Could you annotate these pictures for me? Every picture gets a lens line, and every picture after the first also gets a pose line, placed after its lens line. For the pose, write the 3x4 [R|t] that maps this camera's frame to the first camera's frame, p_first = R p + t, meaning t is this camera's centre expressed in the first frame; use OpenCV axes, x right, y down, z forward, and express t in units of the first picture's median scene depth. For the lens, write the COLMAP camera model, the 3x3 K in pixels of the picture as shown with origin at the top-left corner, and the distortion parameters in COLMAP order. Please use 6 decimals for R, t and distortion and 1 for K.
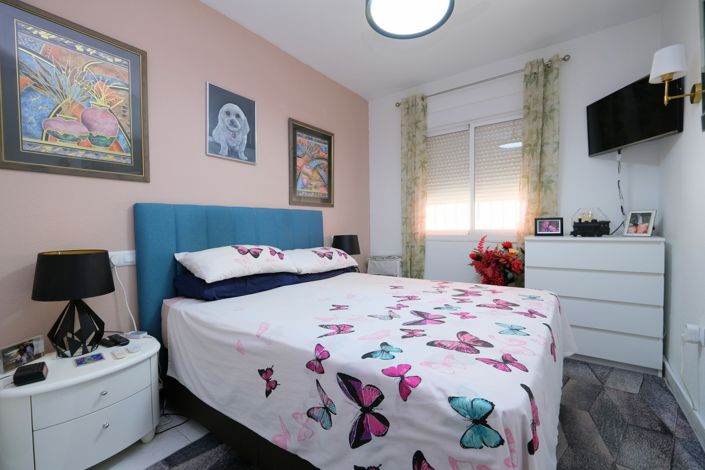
lens RADIAL K [[305.9, 0, 352.2], [0, 305.9, 233.9], [0, 0, 1]] dist [-0.002602, -0.000070]
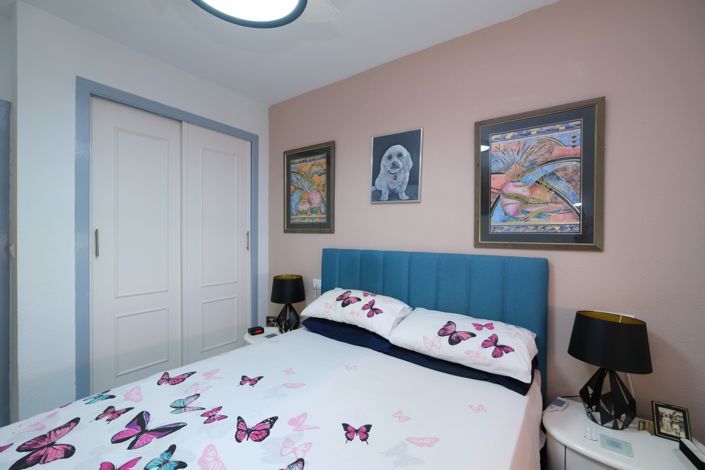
lens RADIAL K [[305.9, 0, 351.7], [0, 305.9, 234.6], [0, 0, 1]] dist [-0.002602, -0.000070]
pose [[-0.002591, 0.014237, -0.999895, 0.595740], [-0.038297, 0.999164, 0.014326, -0.151778], [0.999263, 0.038330, -0.002044, 0.886814]]
